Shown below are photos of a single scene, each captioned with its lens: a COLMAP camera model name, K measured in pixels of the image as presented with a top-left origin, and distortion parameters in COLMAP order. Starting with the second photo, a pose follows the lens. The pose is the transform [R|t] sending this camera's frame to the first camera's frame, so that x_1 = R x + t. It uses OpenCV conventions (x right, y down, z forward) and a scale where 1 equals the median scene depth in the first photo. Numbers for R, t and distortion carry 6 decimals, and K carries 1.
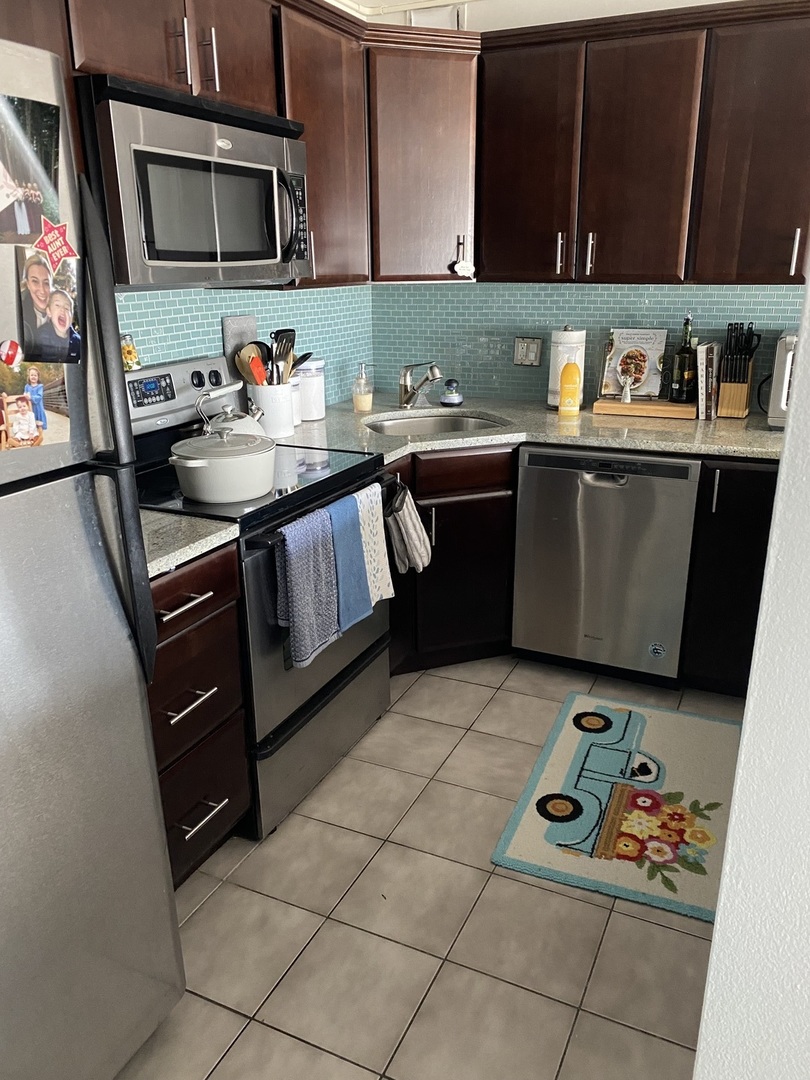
lens RADIAL K [[825.5, 0, 405.0], [0, 825.5, 540.0], [0, 0, 1]] dist [0.121769, -0.239778]
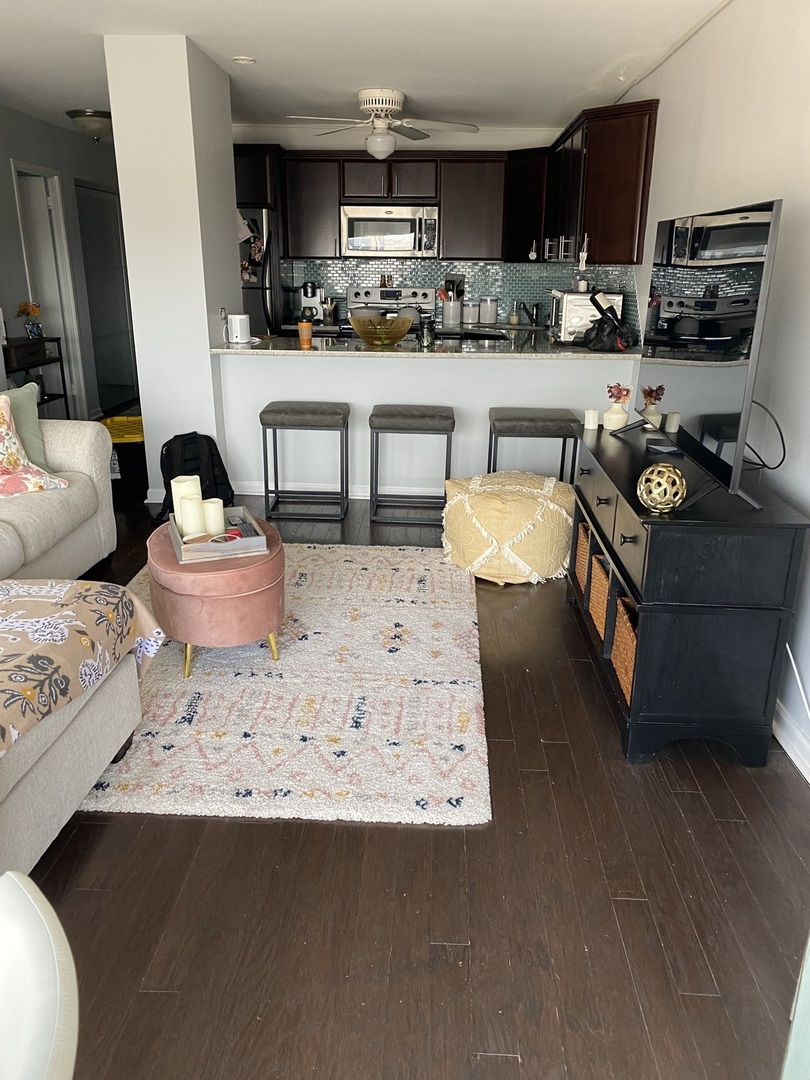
lens RADIAL K [[825.5, 0, 405.0], [0, 825.5, 540.0], [0, 0, 1]] dist [0.121769, -0.239778]
pose [[0.385102, 0.308162, -0.869904, 5.169384], [-0.313711, 0.930184, 0.190637, 0.101485], [0.867918, 0.199484, 0.454890, -0.254575]]
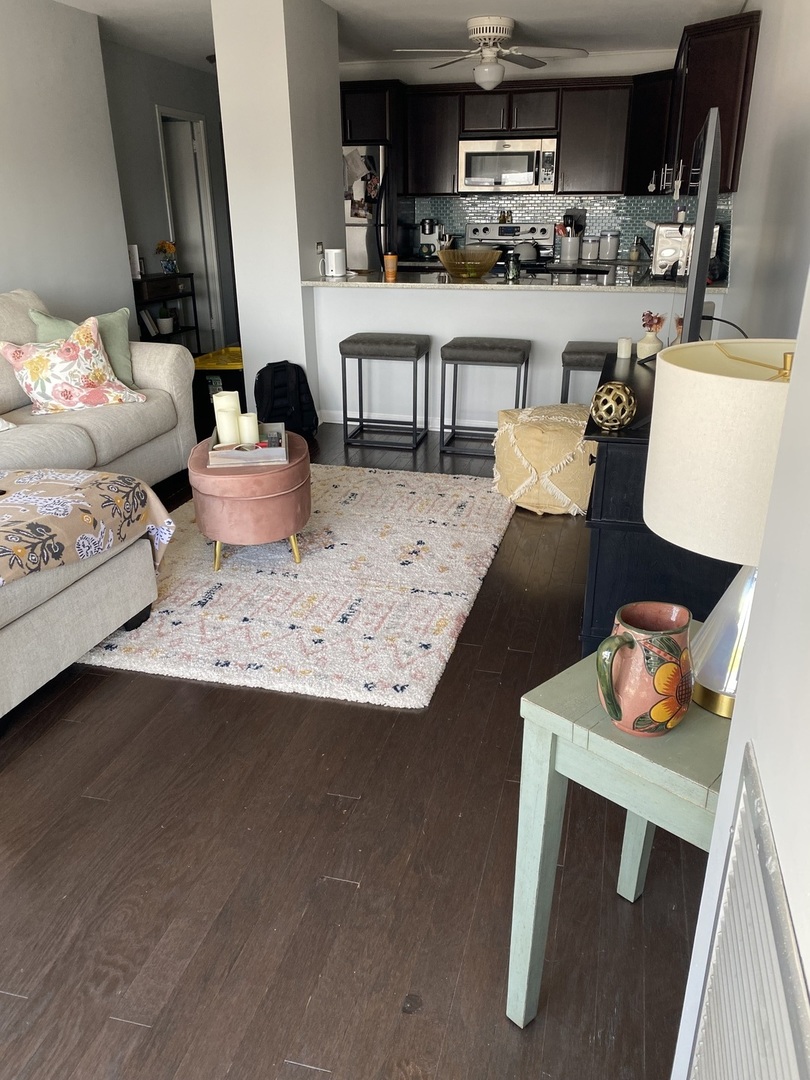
lens RADIAL K [[829.2, 0, 417.4], [0, 829.2, 545.0], [0, 0, 1]] dist [0.063034, -0.082377]
pose [[0.192406, 0.381726, -0.904027, 5.501116], [-0.319329, 0.895455, 0.310143, 0.001468], [0.927906, 0.229009, 0.294187, 0.180064]]
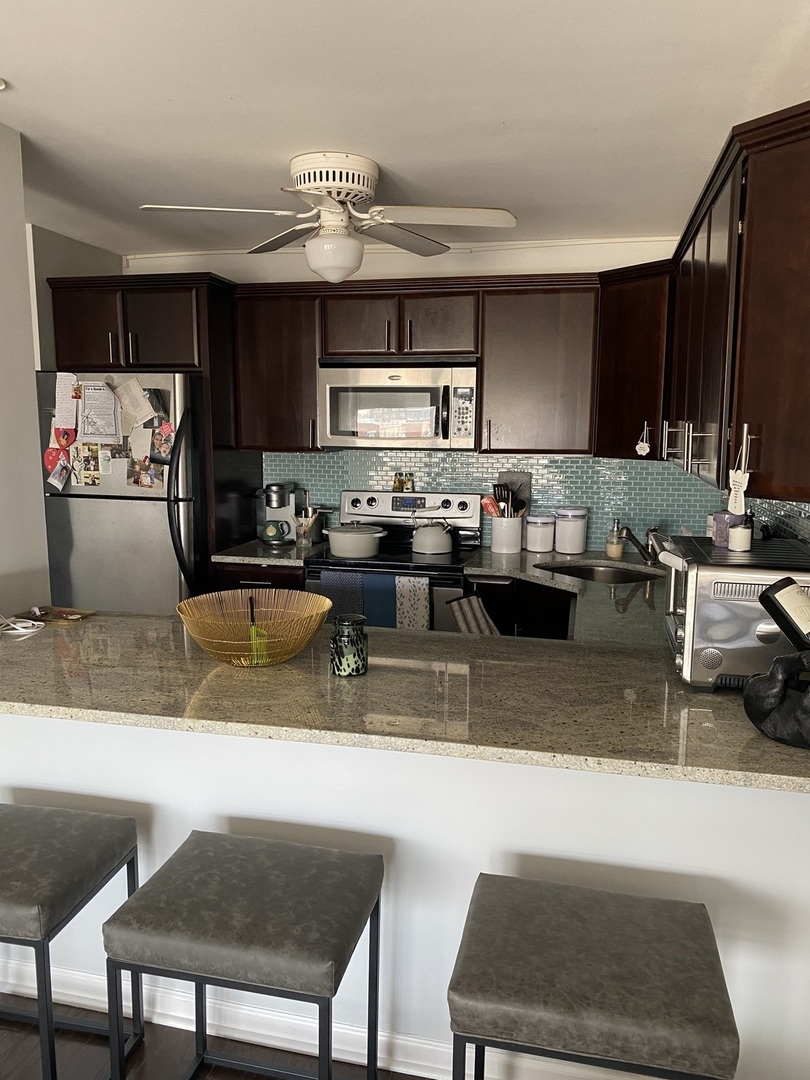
lens RADIAL K [[825.5, 0, 405.0], [0, 825.5, 540.0], [0, 0, 1]] dist [0.121769, -0.239778]
pose [[0.210224, 0.153663, -0.965502, 2.908688], [-0.325346, 0.942279, 0.079128, -0.496673], [0.921931, 0.297487, 0.248084, 1.161272]]
